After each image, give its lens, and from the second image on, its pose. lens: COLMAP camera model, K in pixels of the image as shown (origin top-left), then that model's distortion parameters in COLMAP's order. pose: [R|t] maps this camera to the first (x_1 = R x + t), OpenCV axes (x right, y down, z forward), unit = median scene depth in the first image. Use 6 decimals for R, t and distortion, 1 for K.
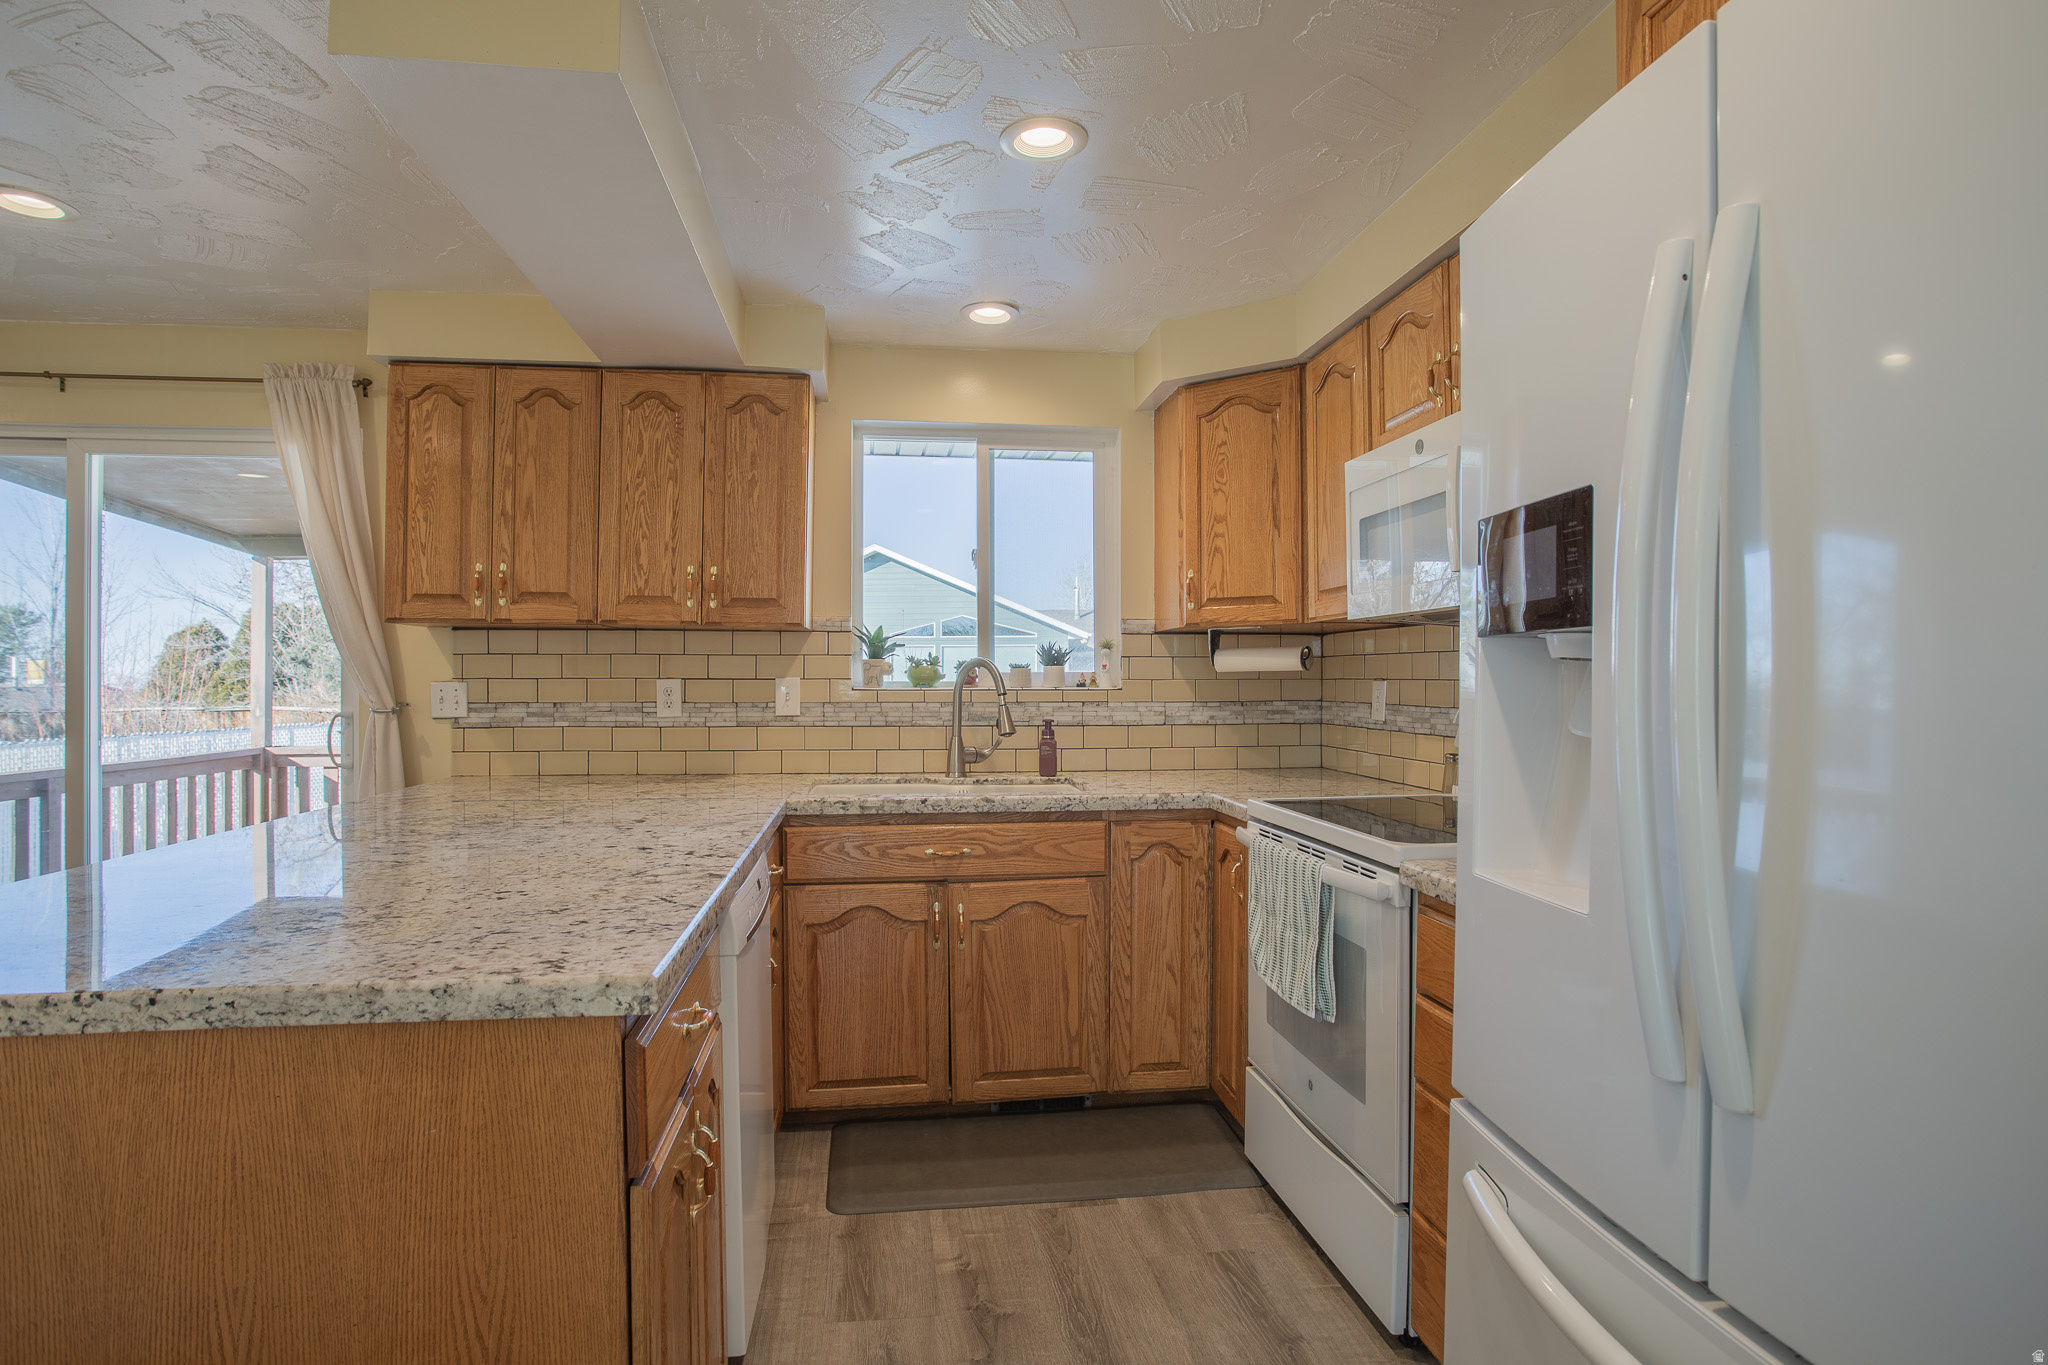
lens RADIAL K [[1077.9, 0, 1016.5], [0, 1077.9, 674.8], [0, 0, 1]] dist [-0.089172, 0.054499]
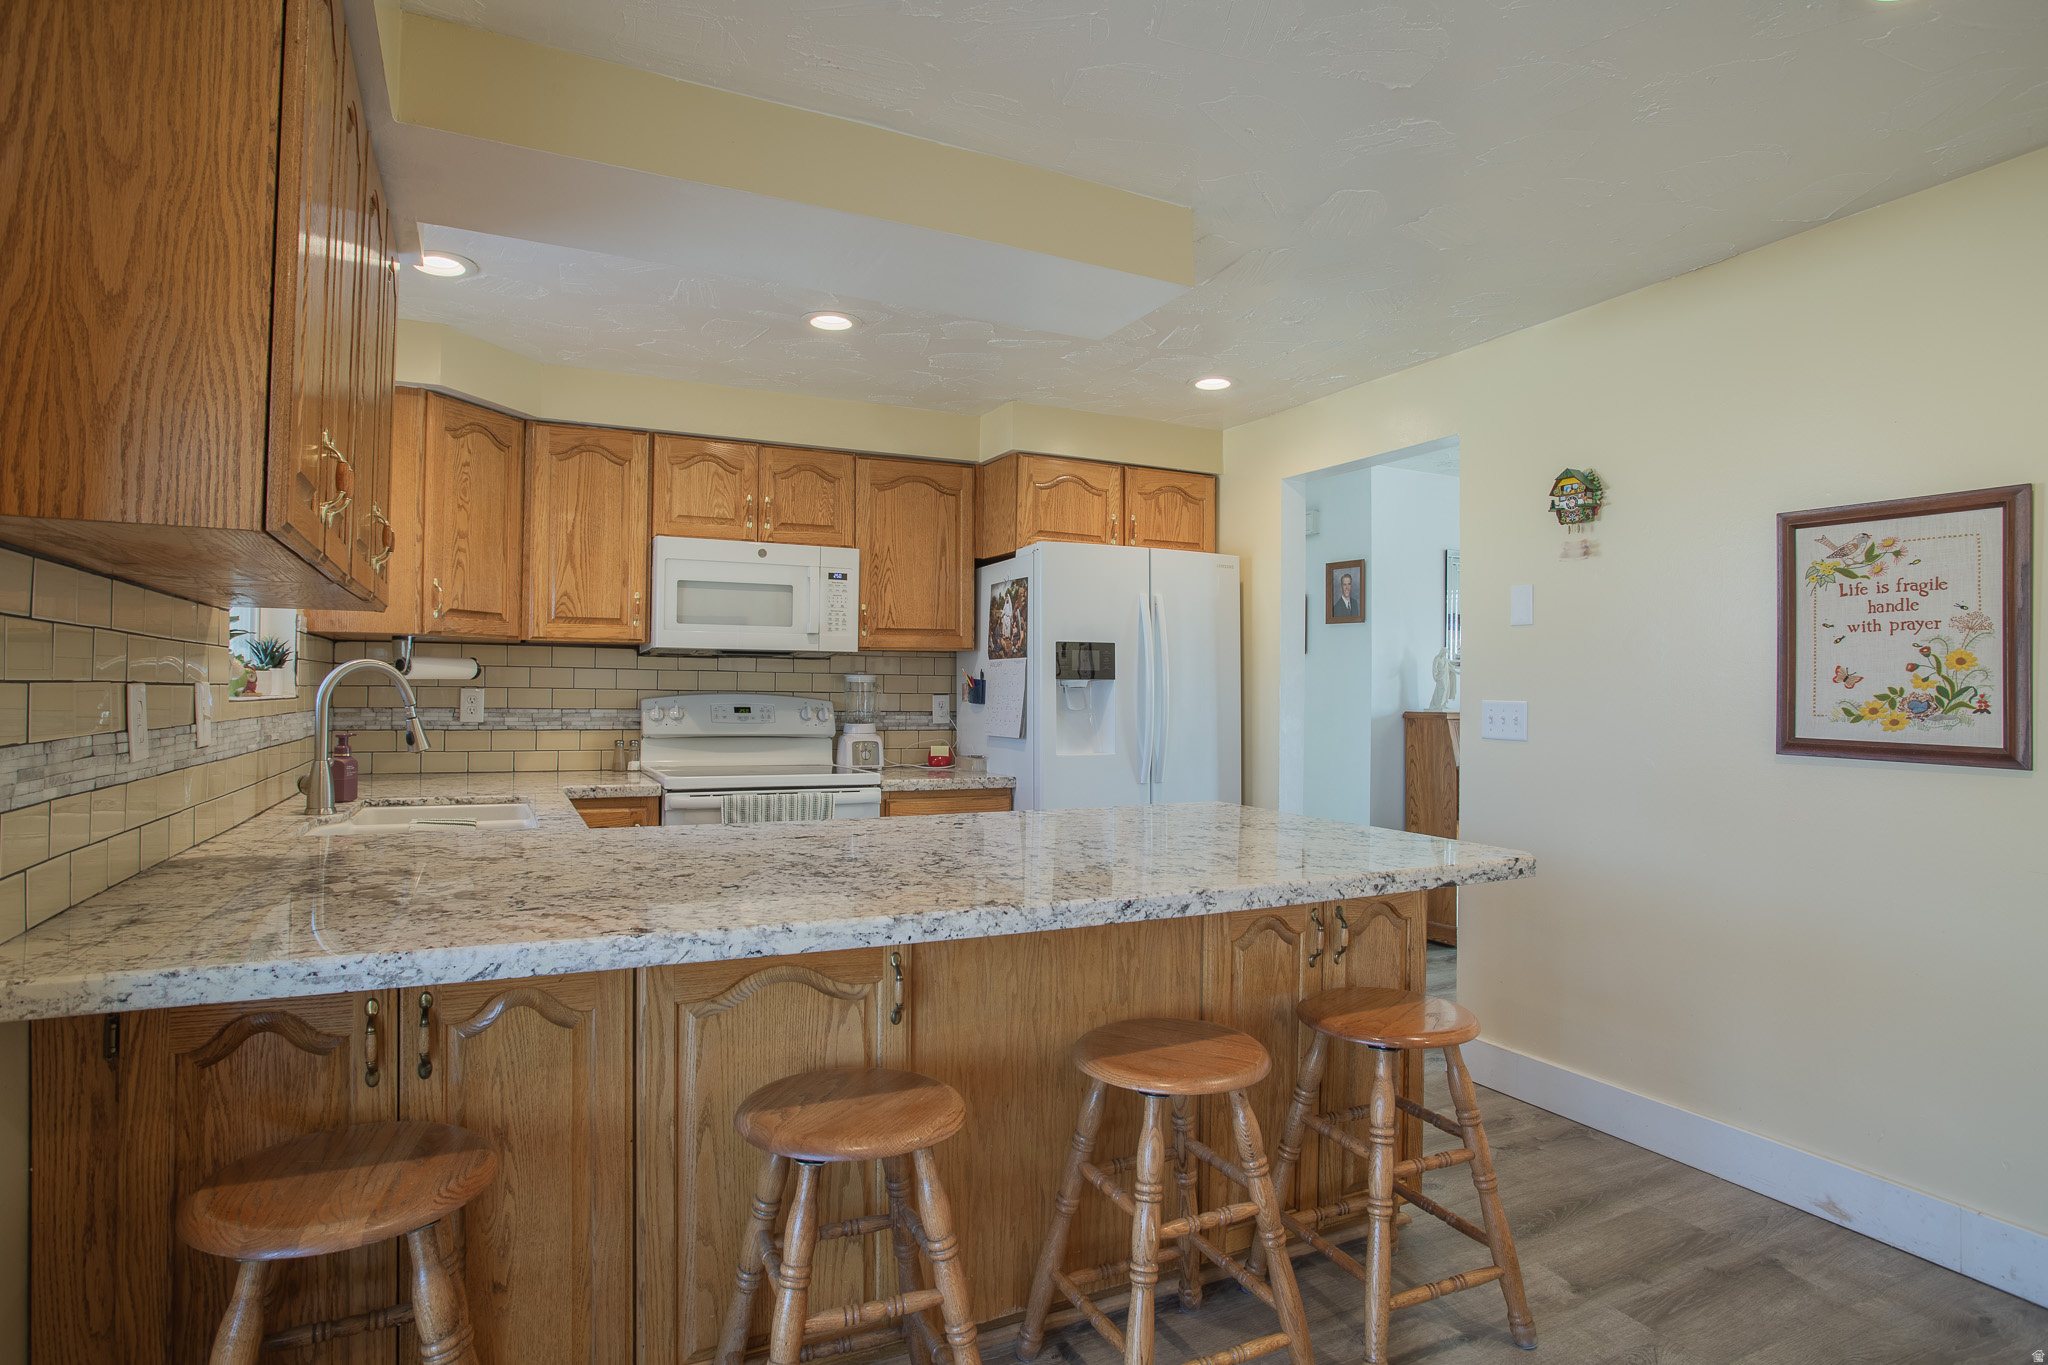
lens RADIAL K [[1077.9, 0, 1016.5], [0, 1077.9, 674.8], [0, 0, 1]] dist [-0.089172, 0.054499]
pose [[-0.314135, 0.012820, 0.949292, -0.989737], [-0.013785, 0.999742, -0.018063, 0.003435], [-0.949278, -0.018761, -0.313877, 0.829505]]
